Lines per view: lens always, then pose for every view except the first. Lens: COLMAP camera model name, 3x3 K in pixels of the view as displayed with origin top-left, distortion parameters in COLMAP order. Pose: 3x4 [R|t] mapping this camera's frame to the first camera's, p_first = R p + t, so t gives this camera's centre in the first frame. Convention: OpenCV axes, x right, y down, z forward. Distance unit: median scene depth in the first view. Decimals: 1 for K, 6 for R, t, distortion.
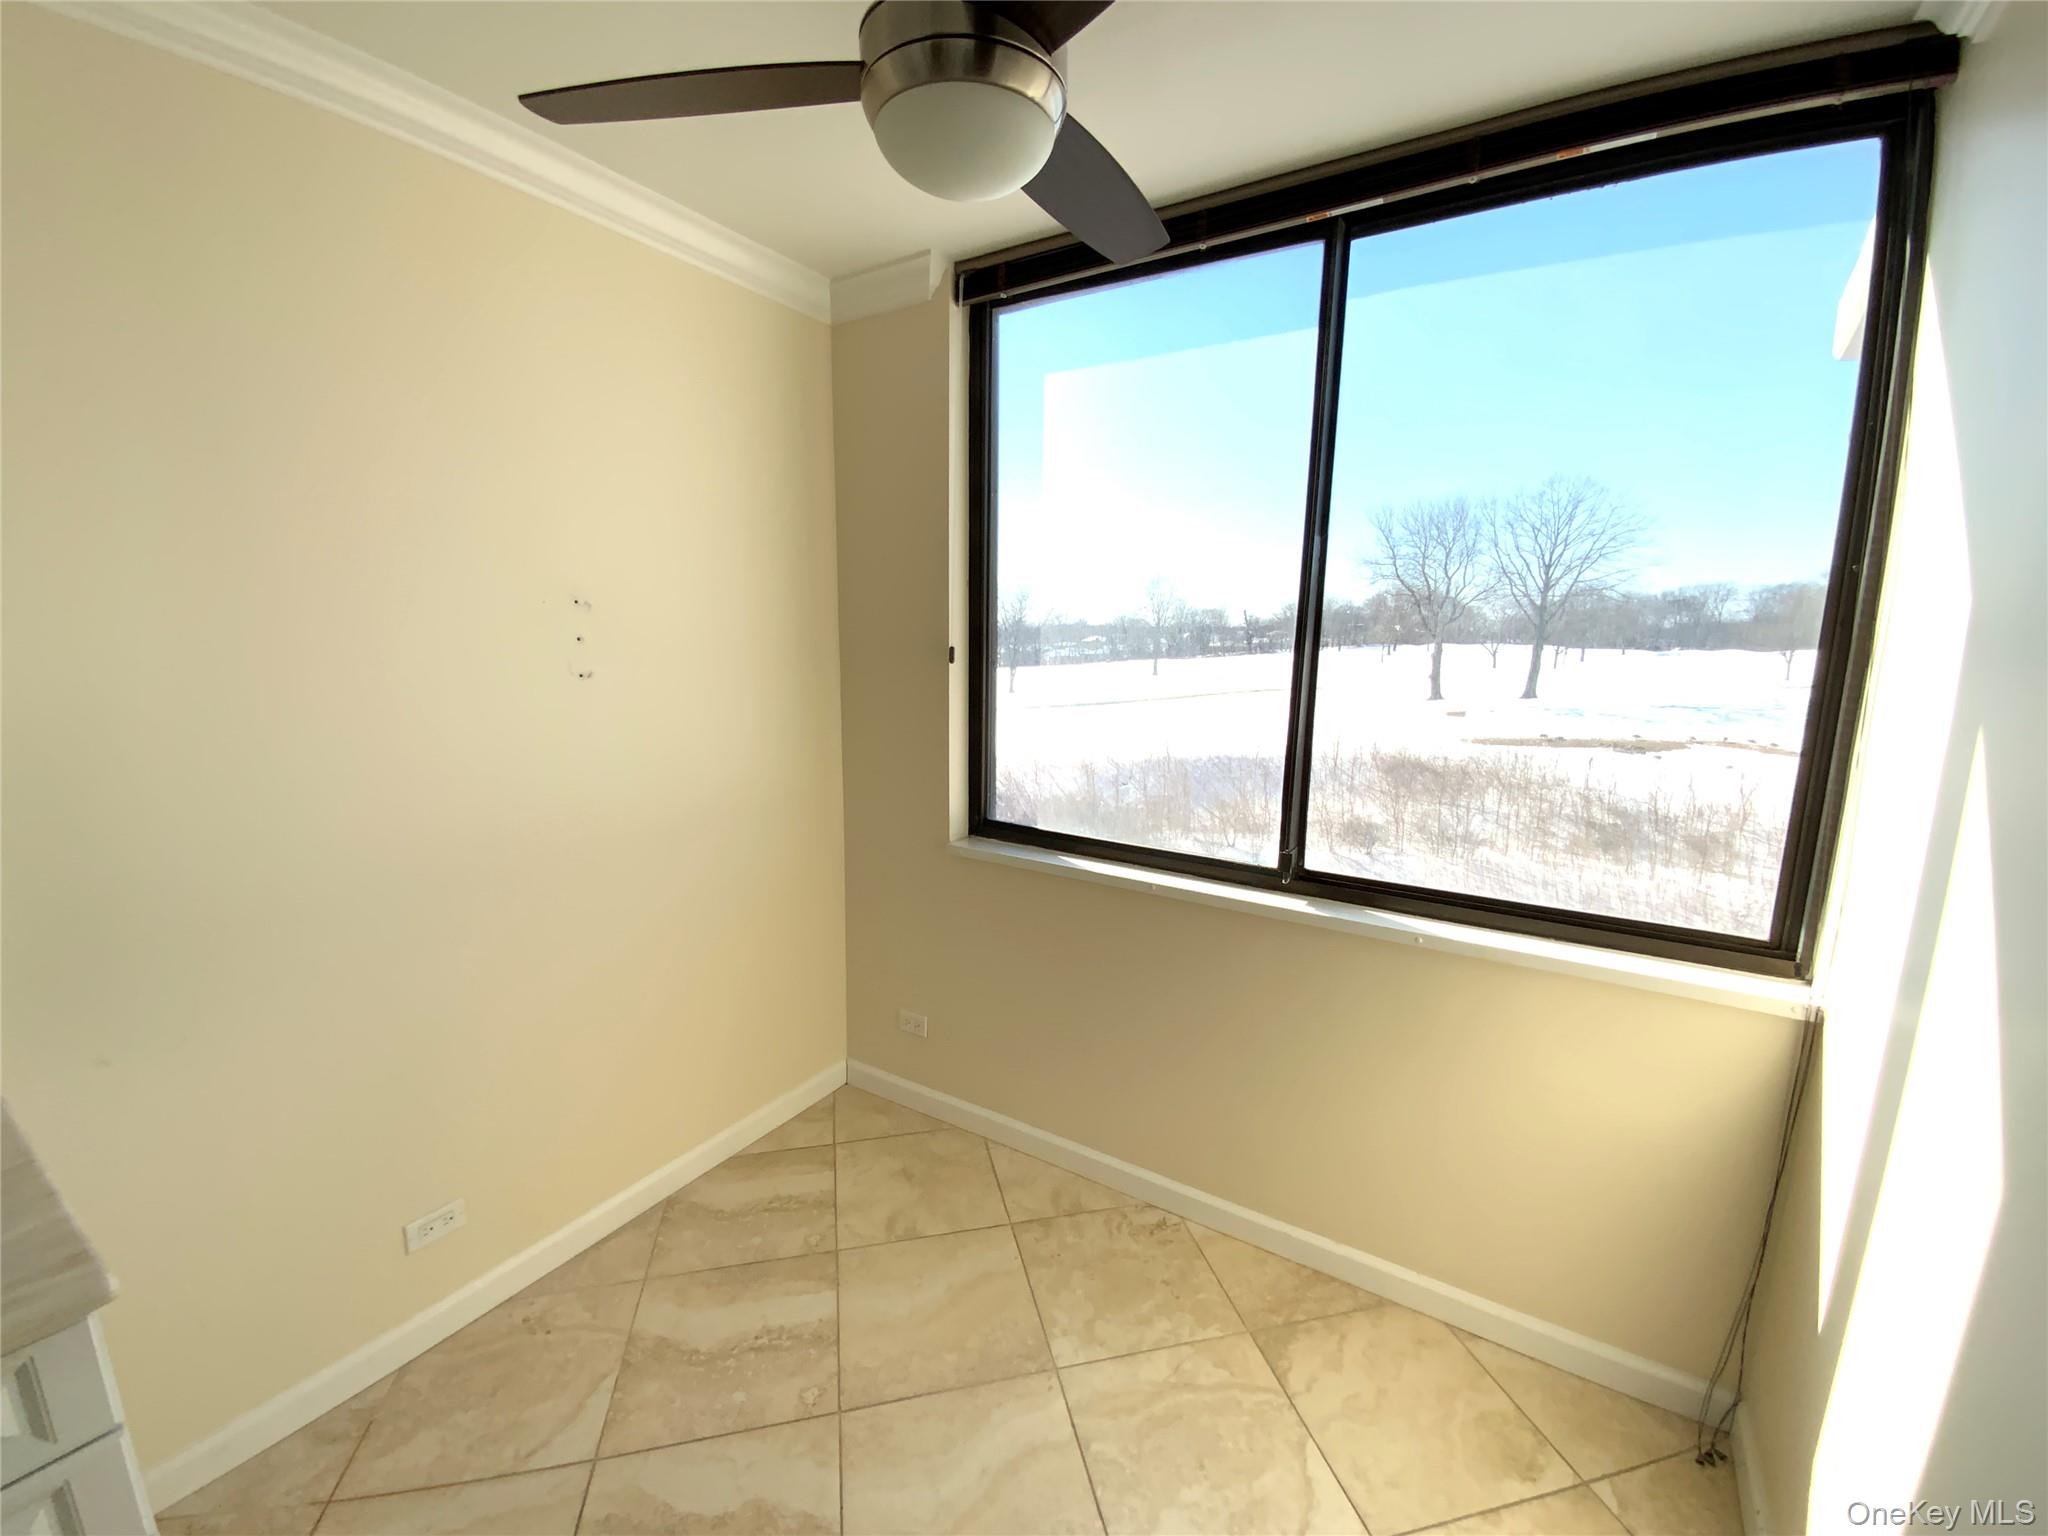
lens RADIAL K [[831.0, 0, 1024.0], [0, 831.0, 768.0], [0, 0, 1]] dist [0.032561, -0.021041]
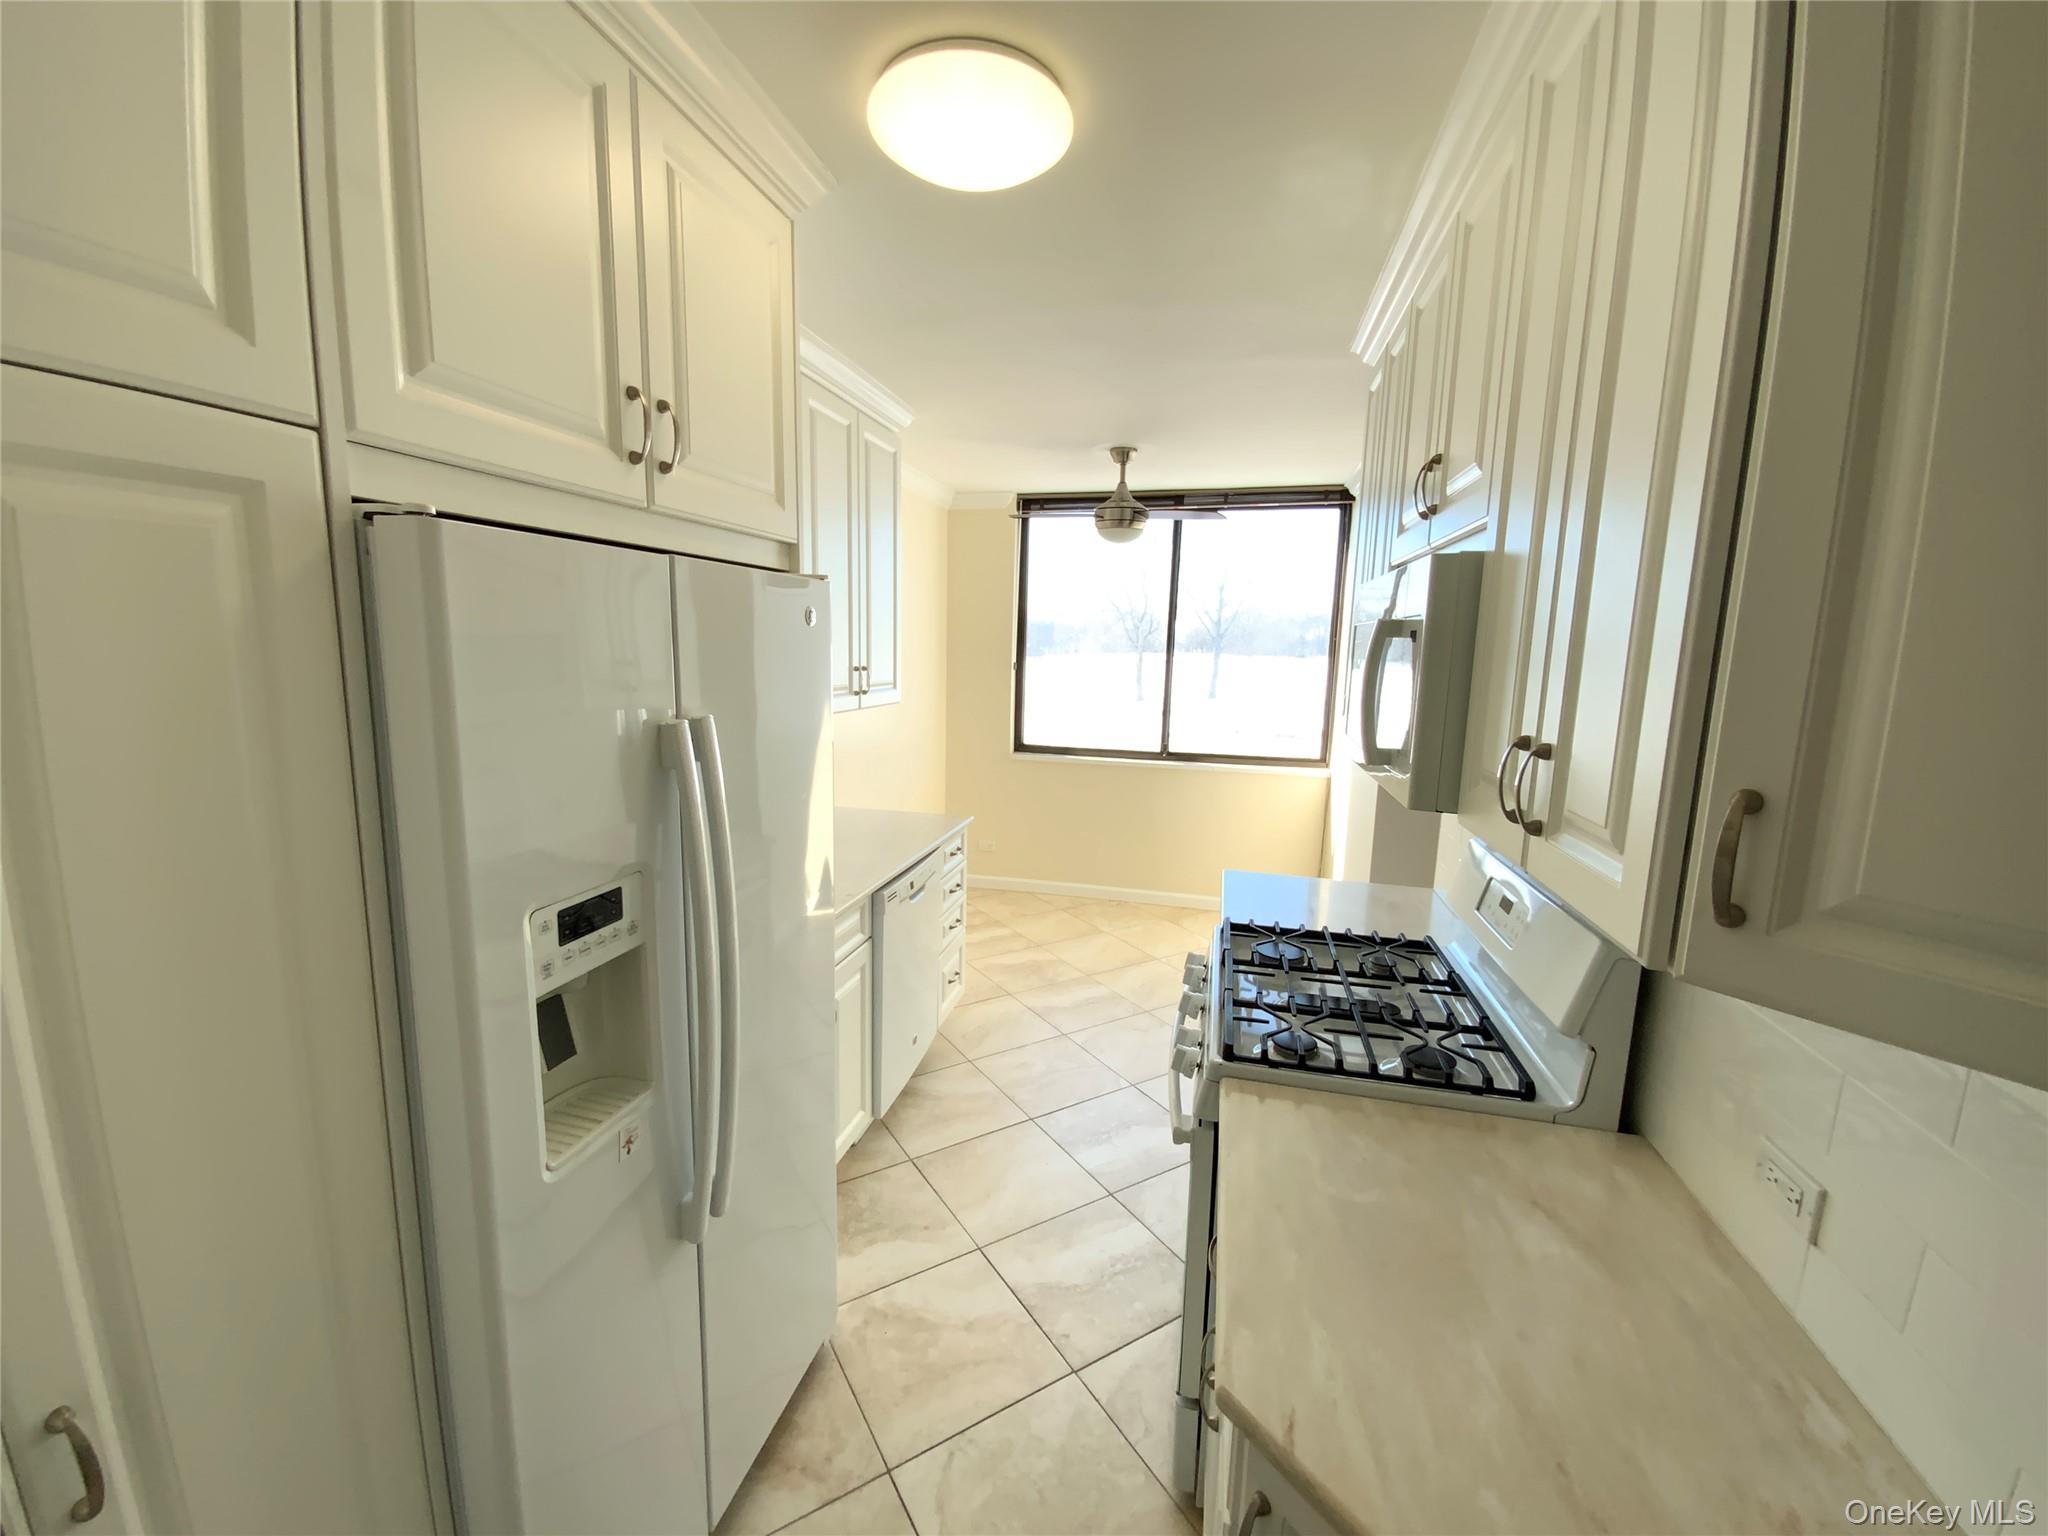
lens RADIAL K [[831.0, 0, 1024.0], [0, 831.0, 768.0], [0, 0, 1]] dist [0.032561, -0.021041]
pose [[0.948749, -0.039798, 0.313515, -0.849953], [0.042132, 0.999112, -0.000671, 0.152526], [-0.313210, 0.013846, 0.949583, -1.209545]]
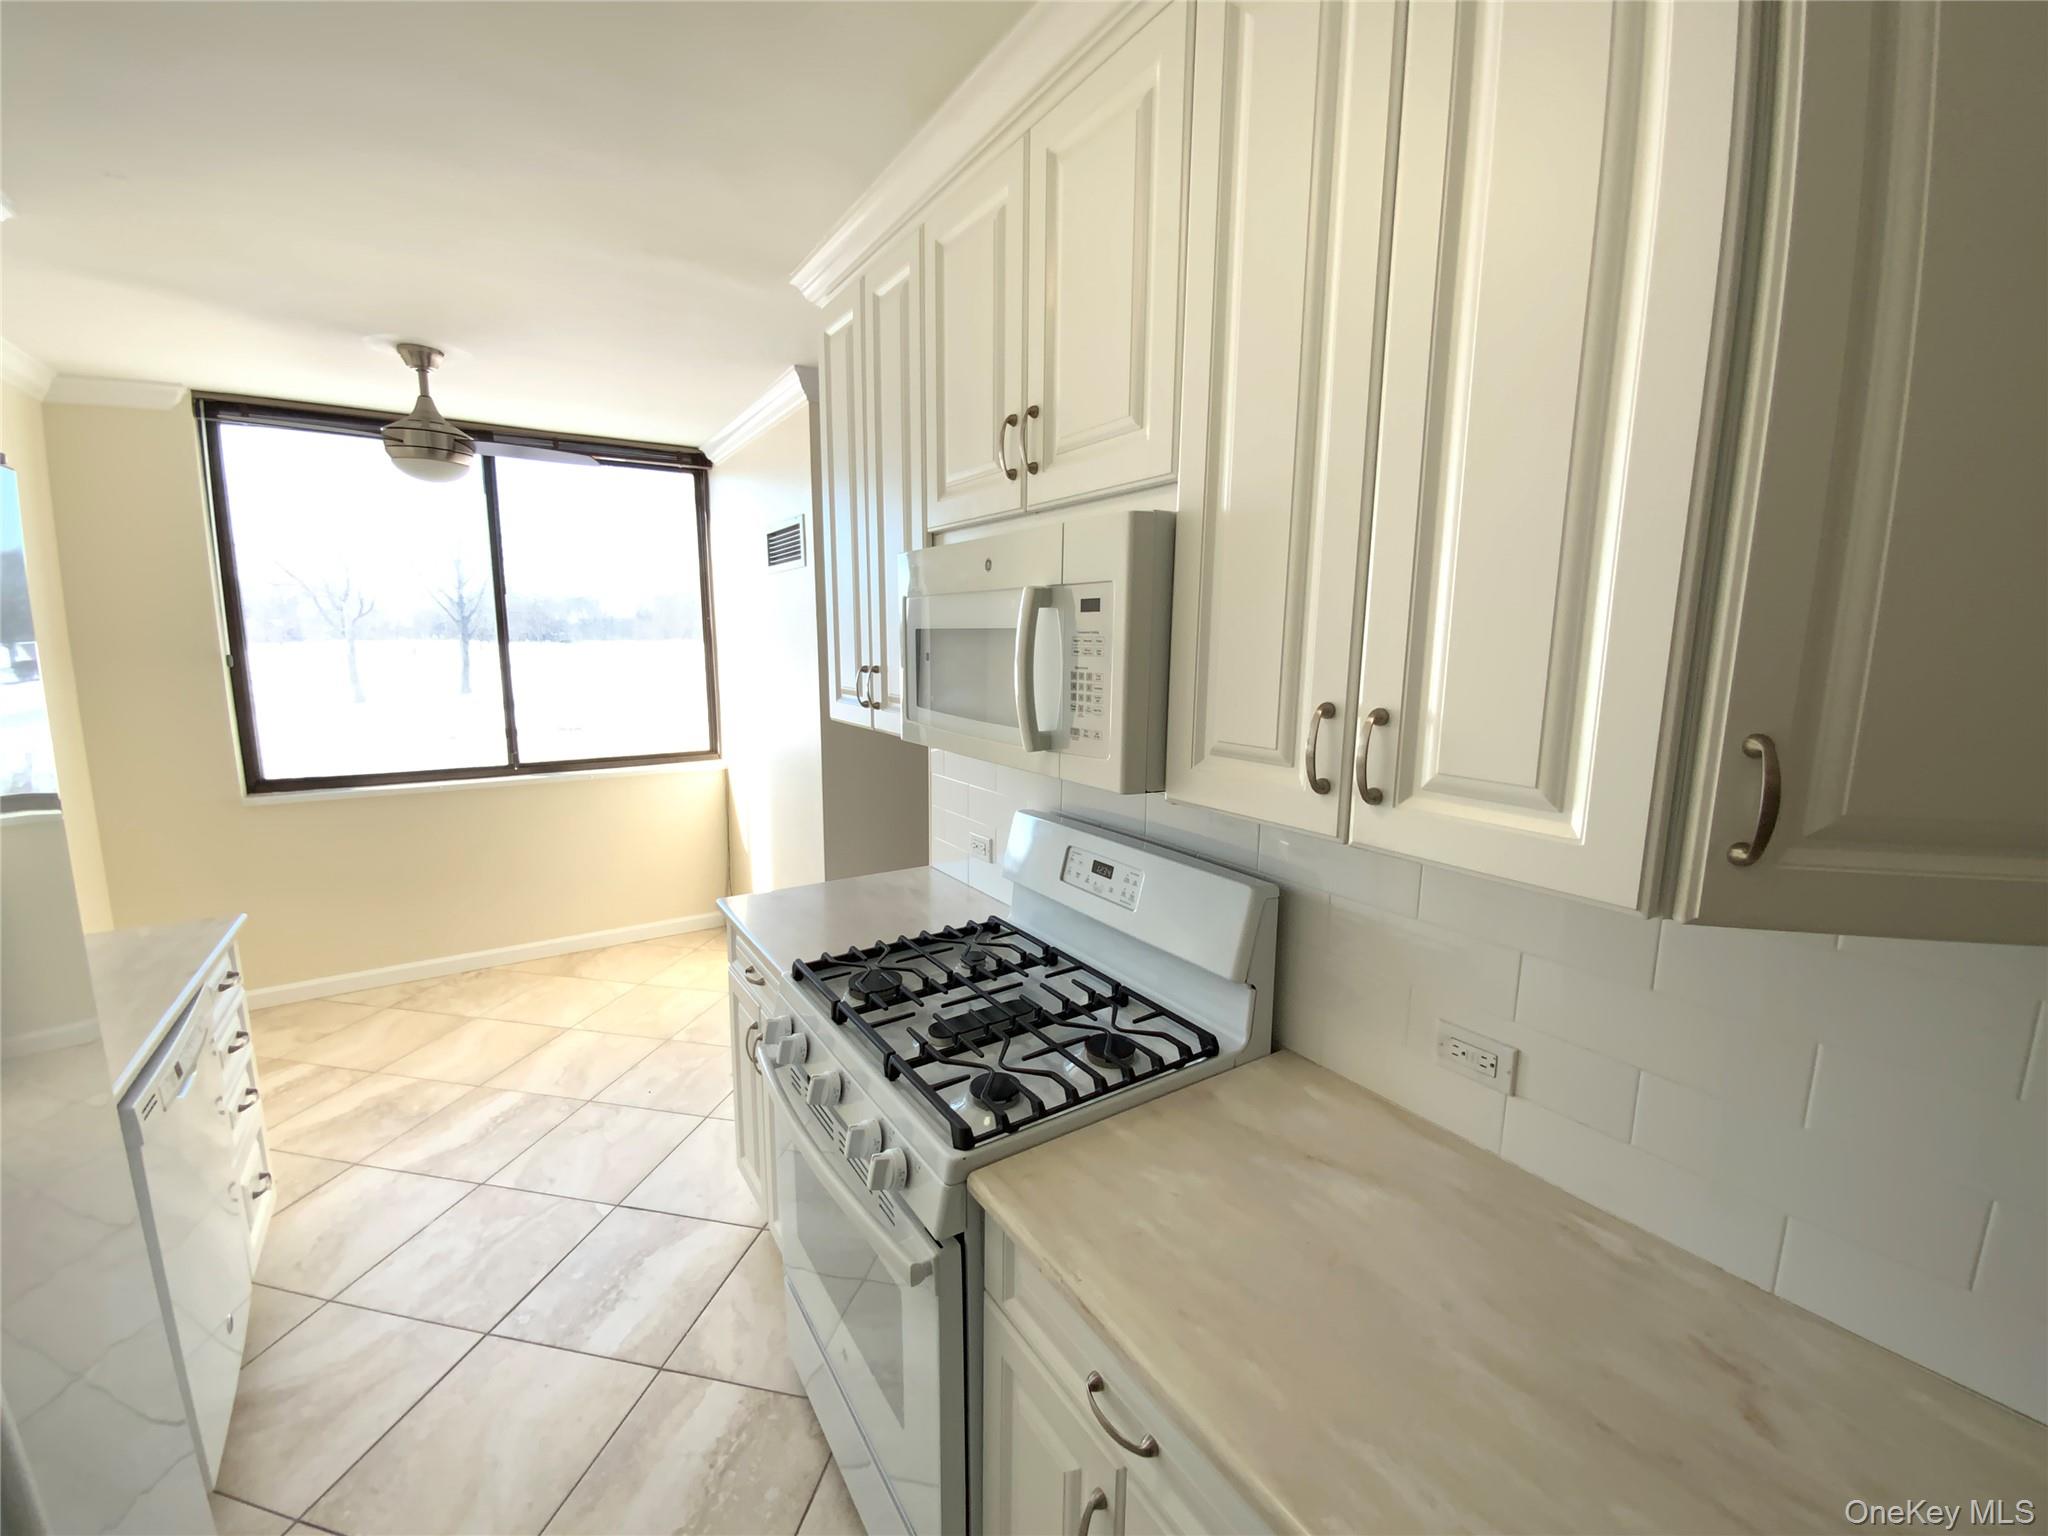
lens RADIAL K [[831.0, 0, 1024.0], [0, 831.0, 768.0], [0, 0, 1]] dist [0.032561, -0.021041]
pose [[0.420036, -0.154873, 0.894194, -0.914493], [0.148781, 0.983750, 0.100497, 0.109681], [-0.895228, 0.090826, 0.436253, -0.893798]]
